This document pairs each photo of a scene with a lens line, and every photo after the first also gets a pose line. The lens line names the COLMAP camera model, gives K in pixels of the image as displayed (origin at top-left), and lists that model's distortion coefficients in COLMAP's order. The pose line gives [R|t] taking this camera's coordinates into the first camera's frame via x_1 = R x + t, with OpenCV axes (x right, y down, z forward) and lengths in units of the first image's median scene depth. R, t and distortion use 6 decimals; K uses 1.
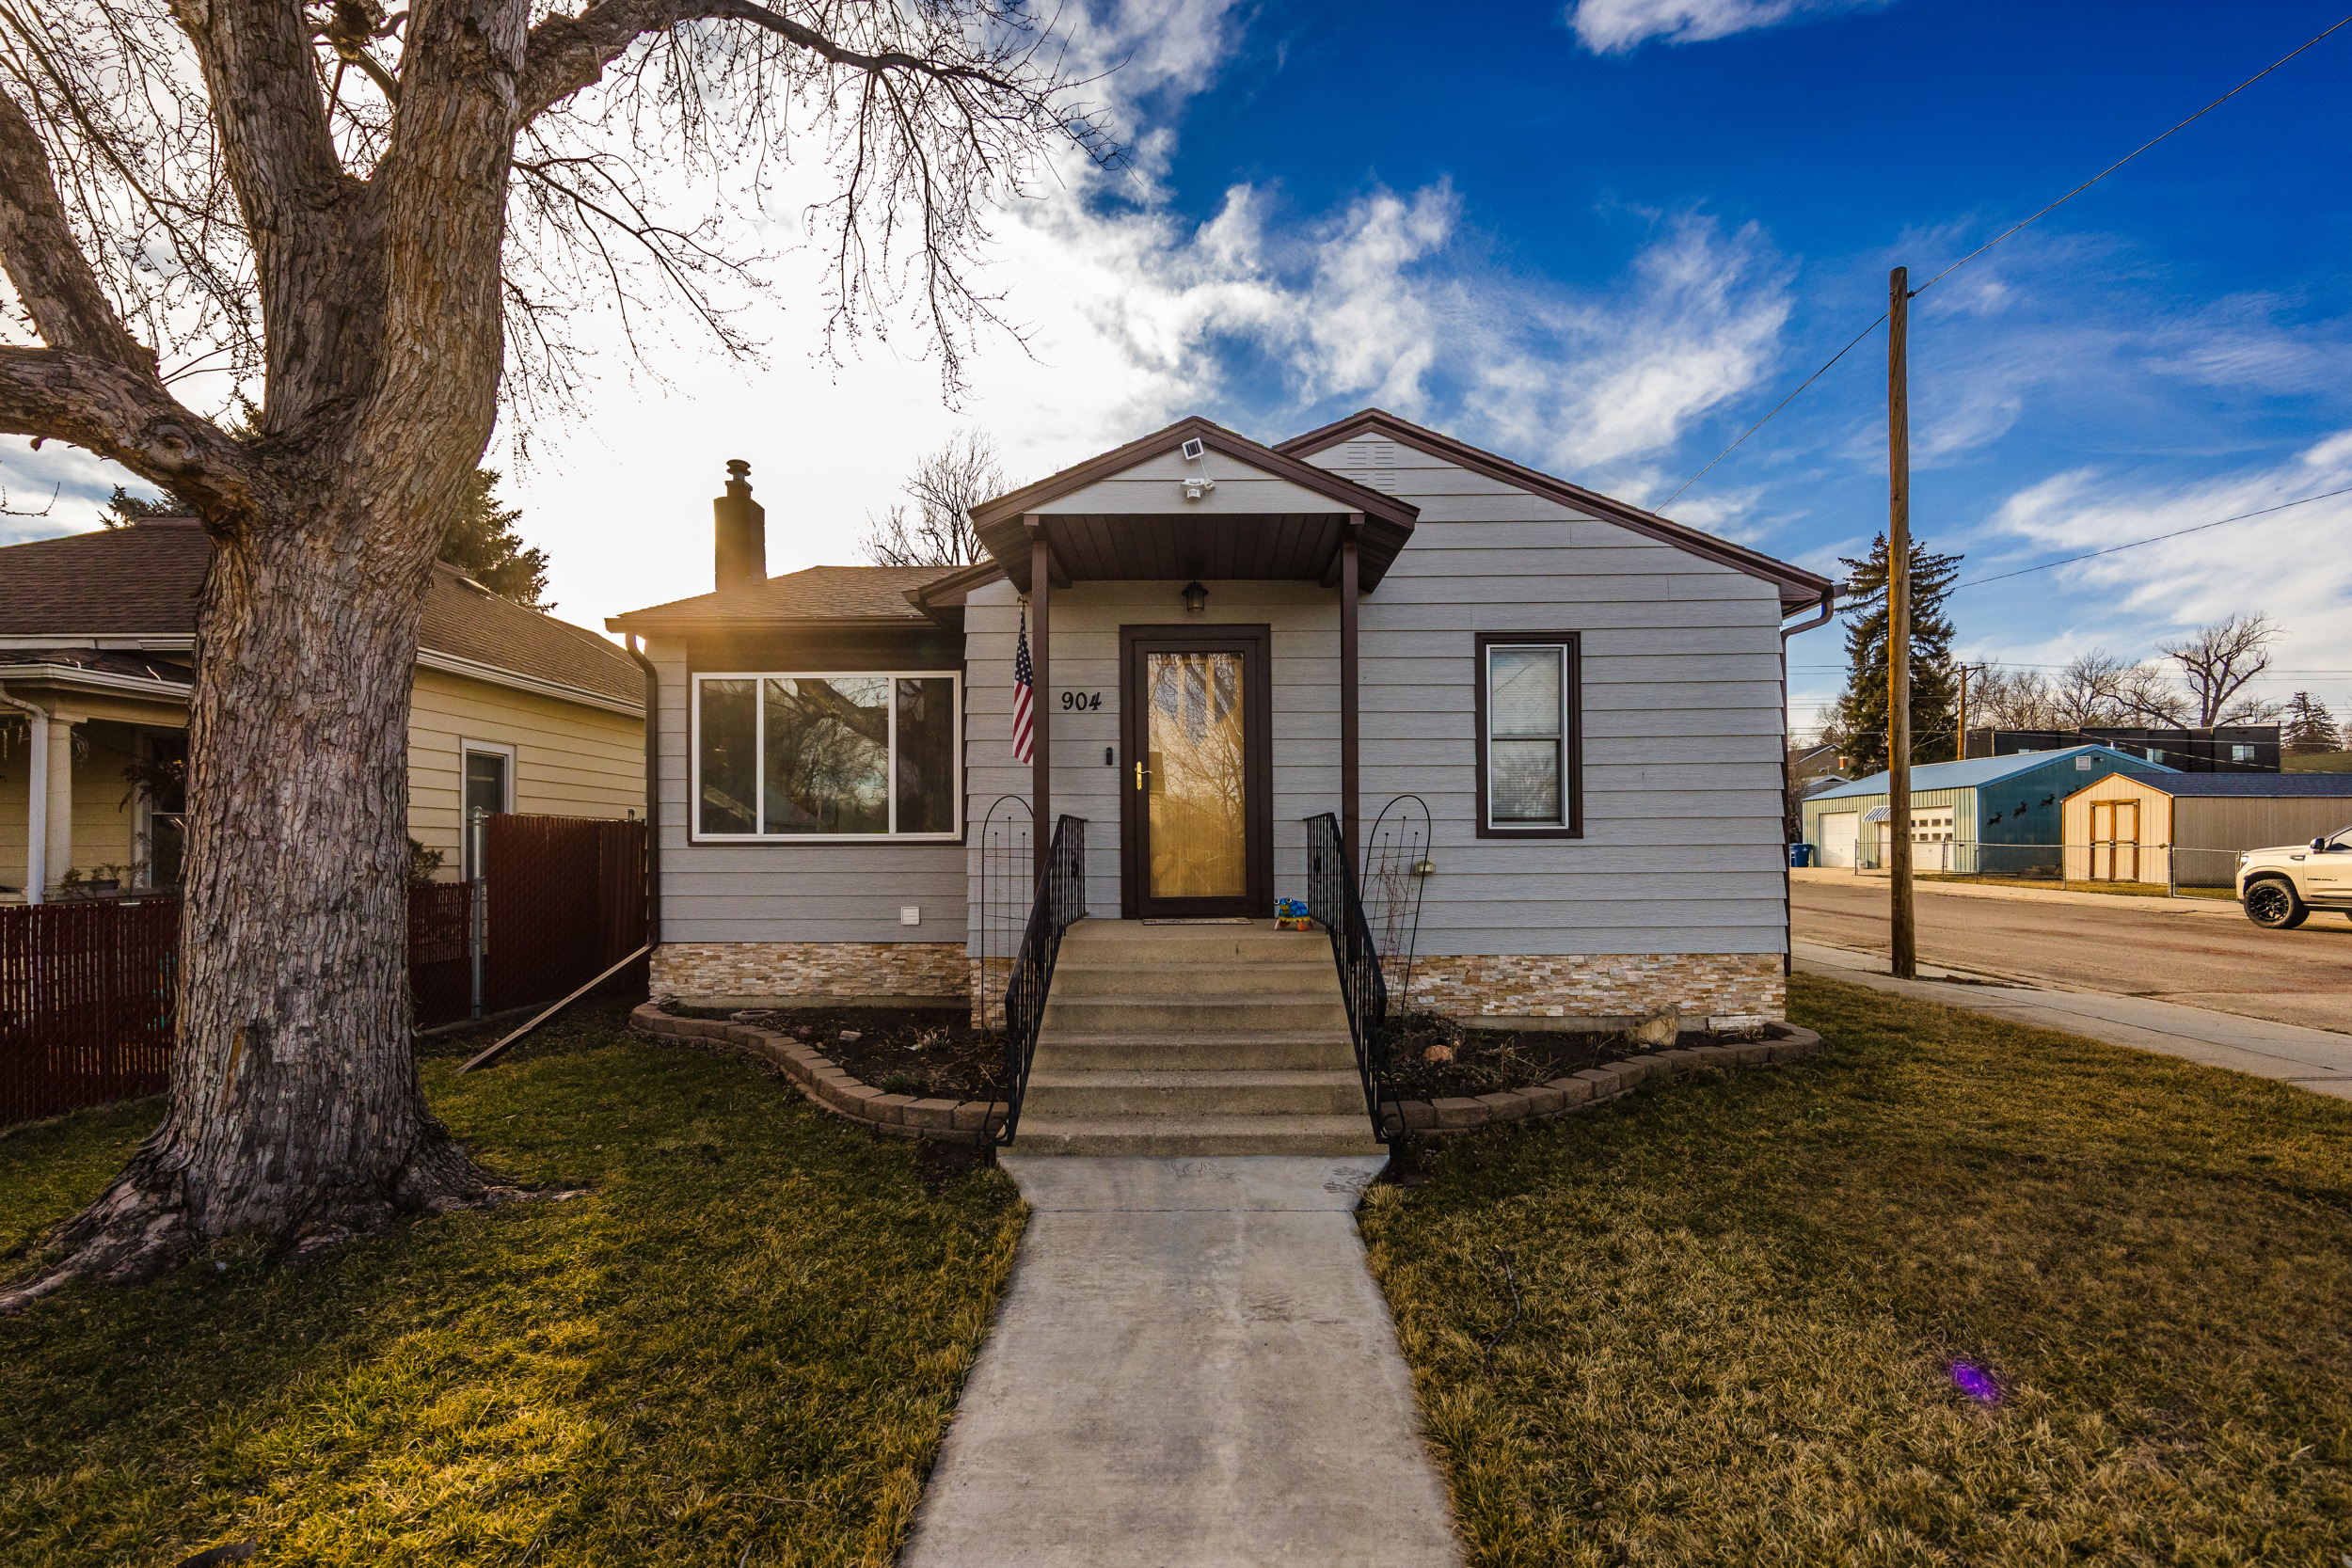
lens RADIAL K [[1005.0, 0, 1197.6], [0, 1005.0, 841.4], [0, 0, 1]] dist [-0.004281, -0.000512]
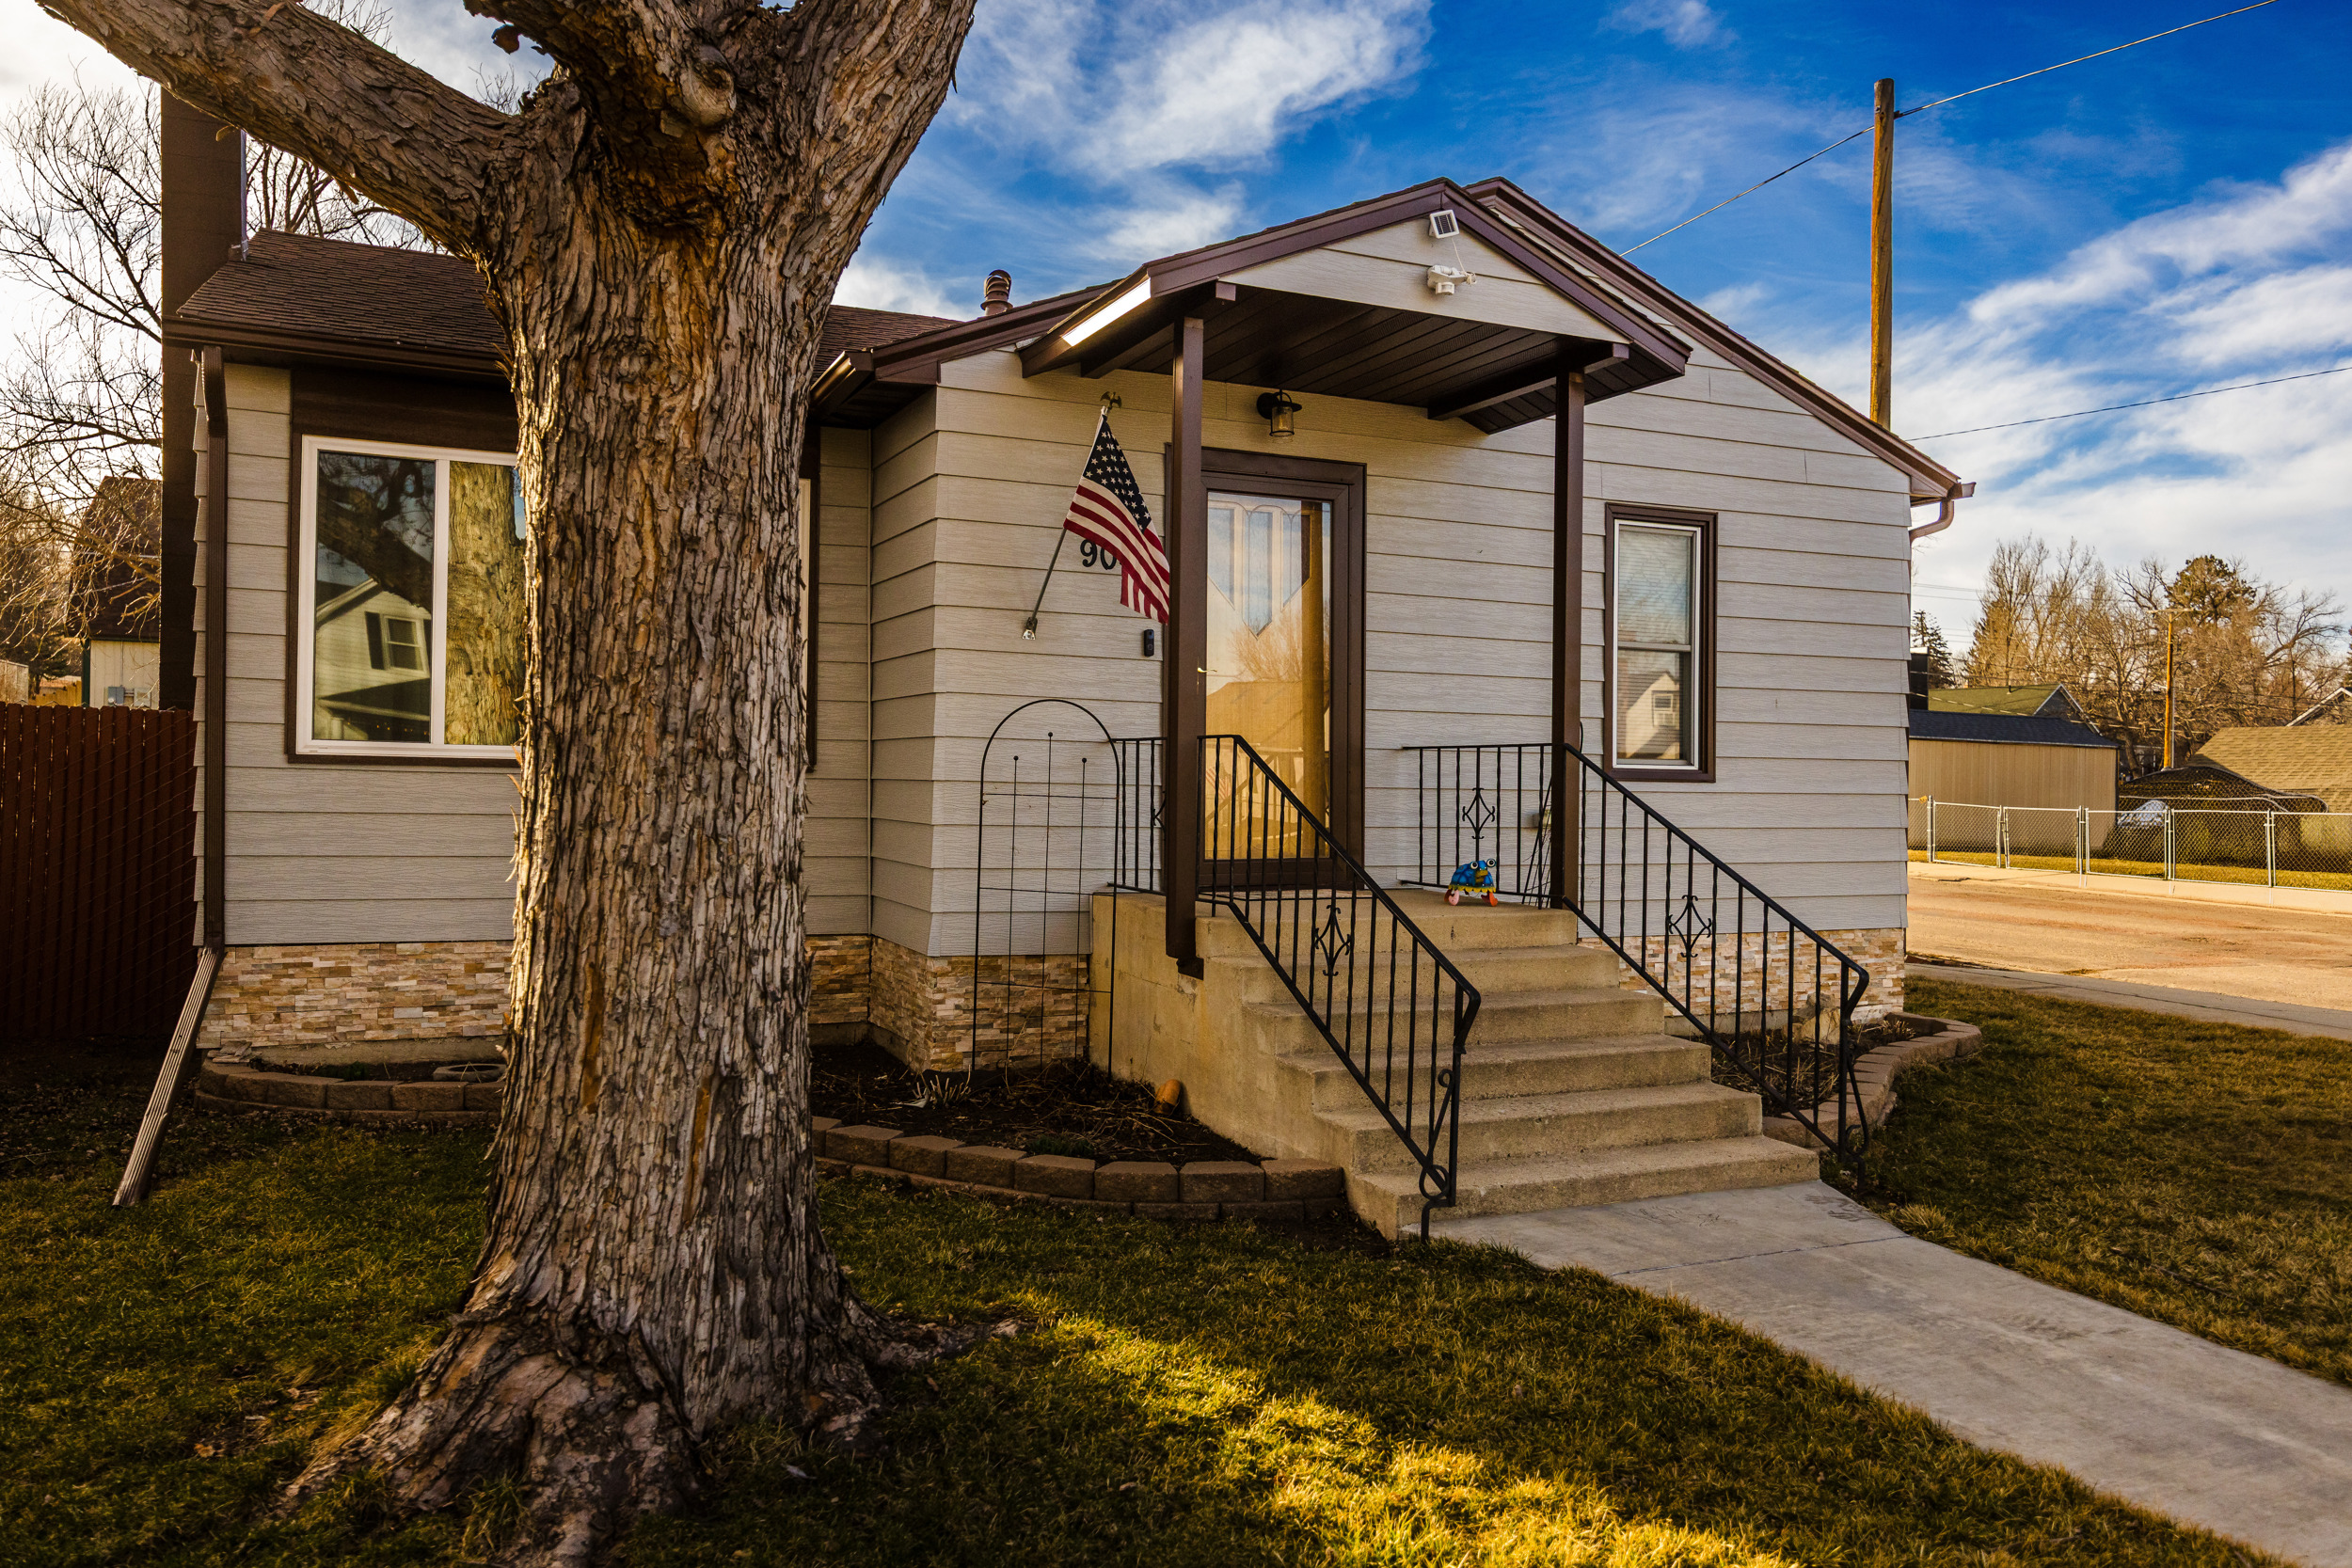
lens RADIAL K [[1690.6, 0, 1182.7], [0, 1690.6, 772.8], [0, 0, 1]] dist [-0.002705, -0.004765]
pose [[0.909262, 0.021586, 0.415664, -0.533454], [-0.022977, 0.999735, -0.001657, 0.001115], [-0.415590, -0.008044, 0.909517, -0.007045]]
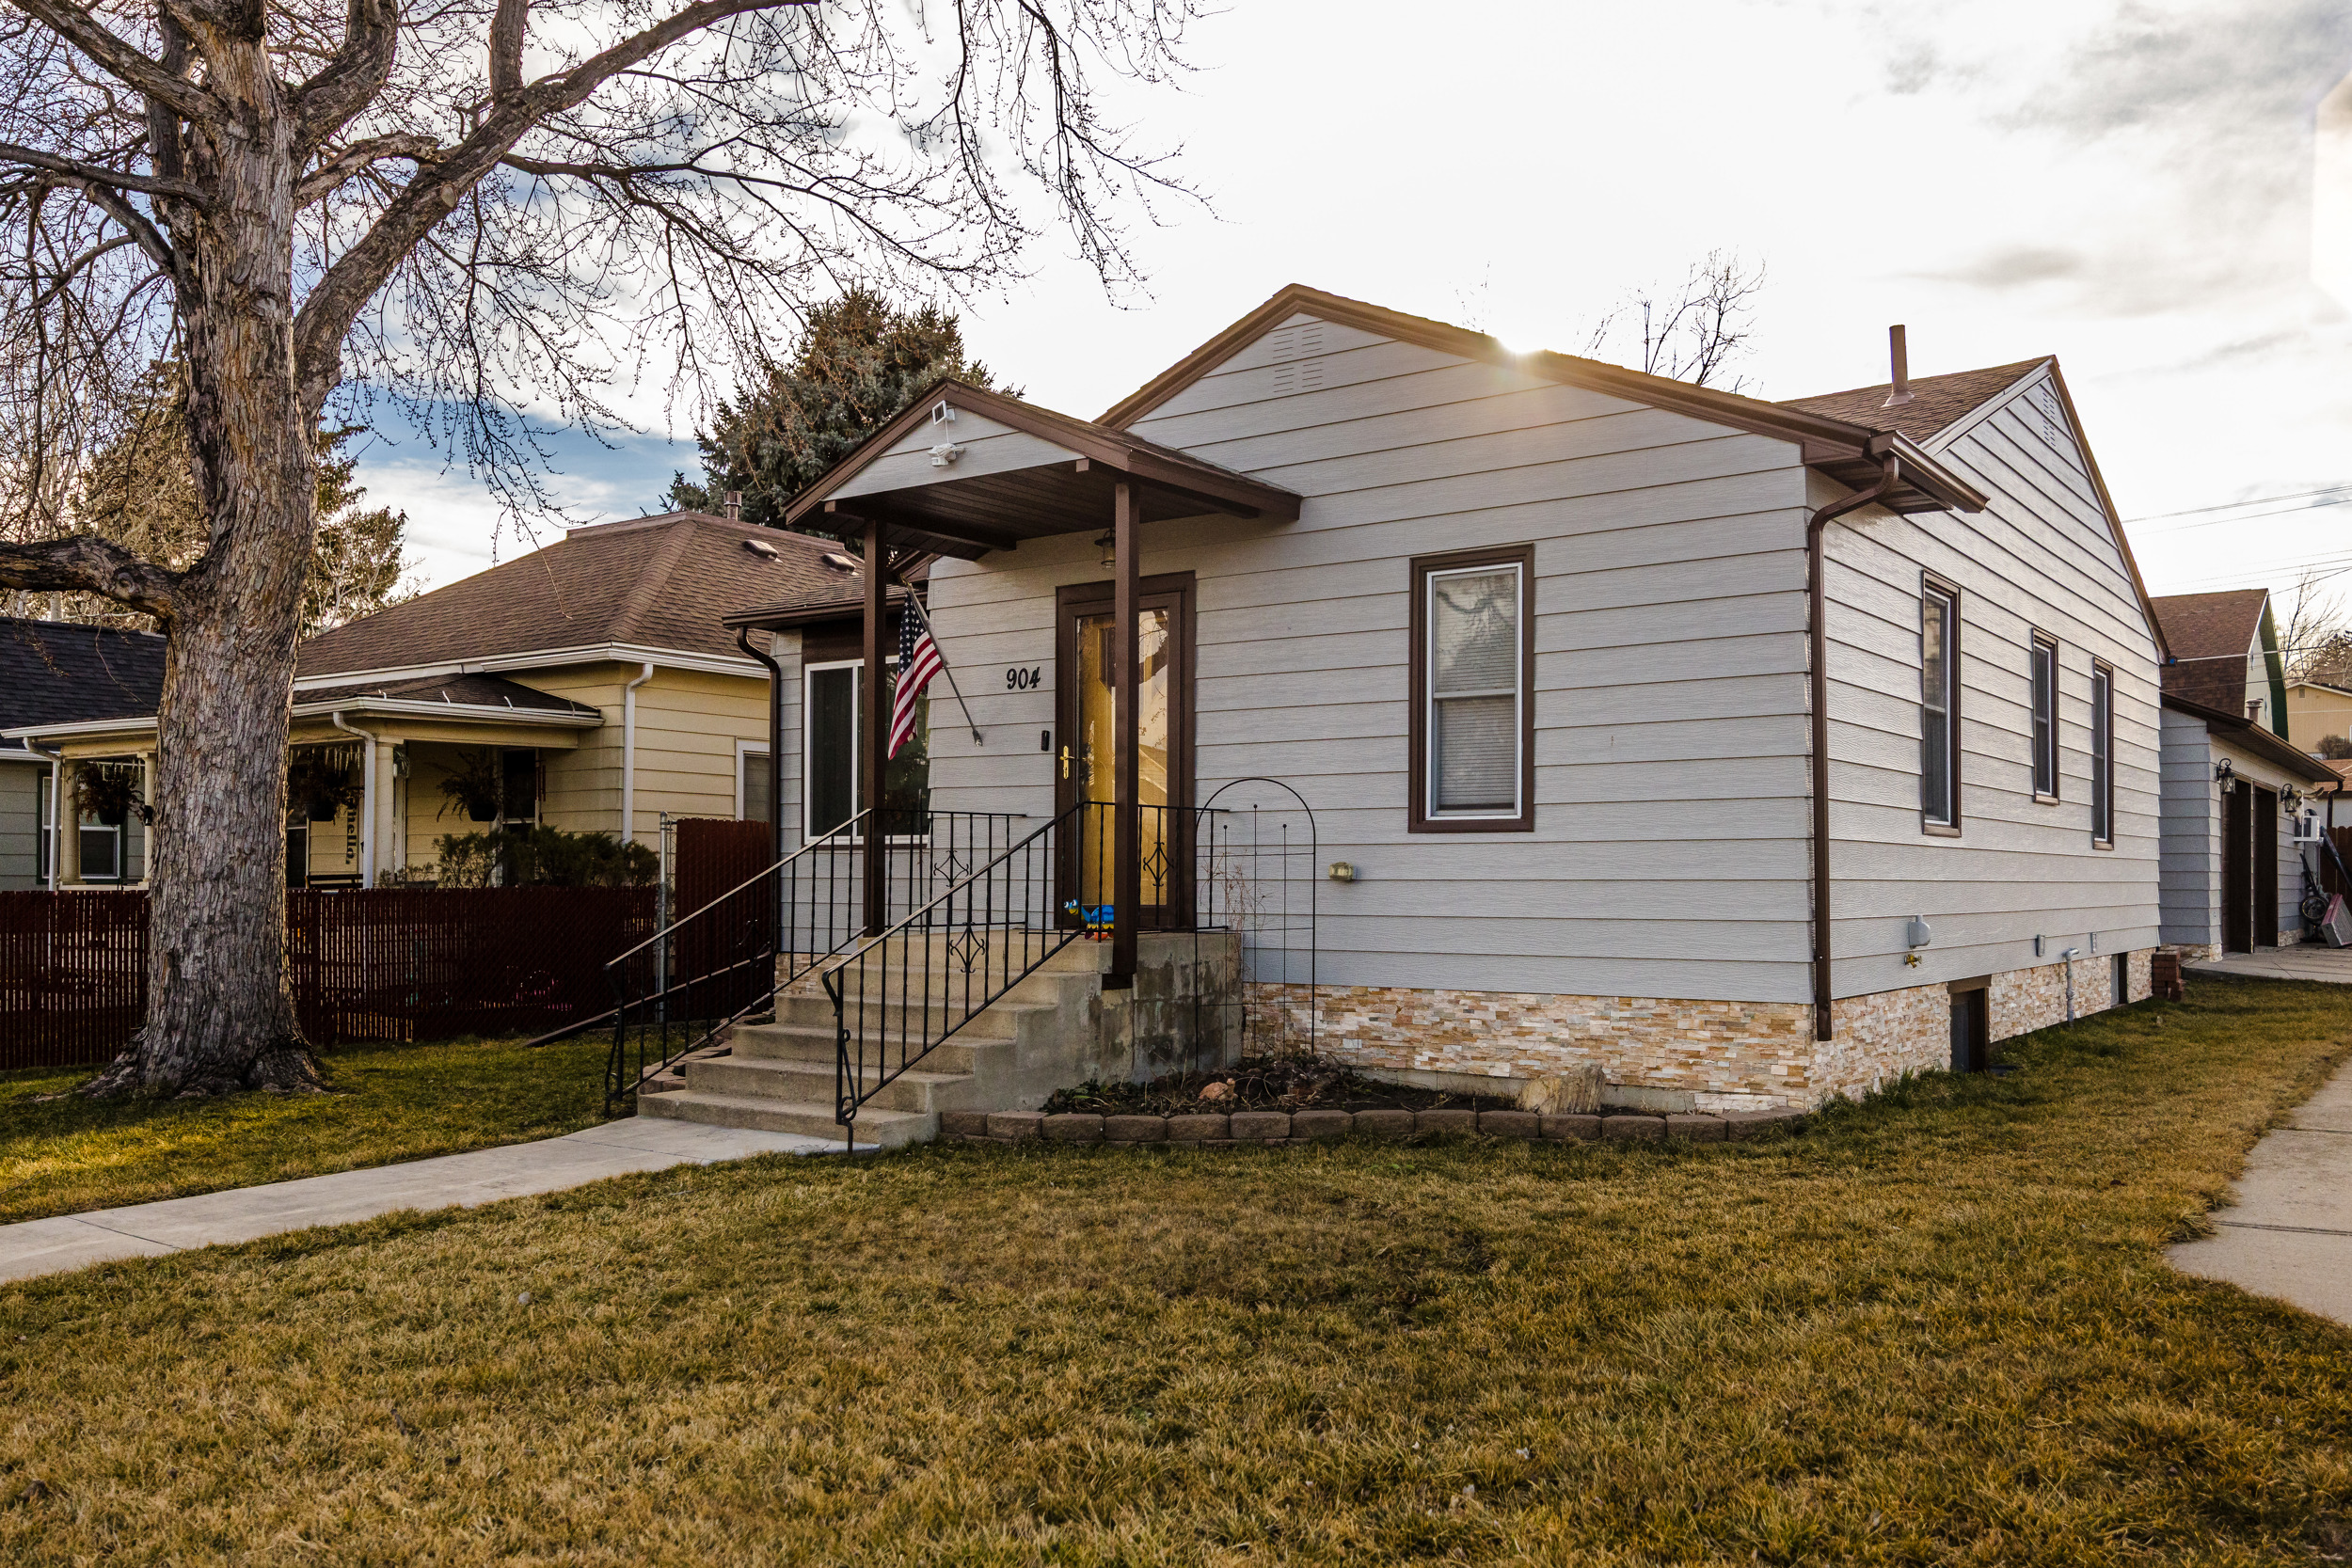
lens RADIAL K [[1799.1, 0, 1359.6], [0, 1799.1, 877.5], [0, 0, 1]] dist [-0.009068, -0.006762]
pose [[0.838892, 0.005812, -0.544267, 0.995496], [-0.002632, 0.999975, 0.006620, 0.021813], [0.544291, -0.004121, 0.838886, -0.149462]]
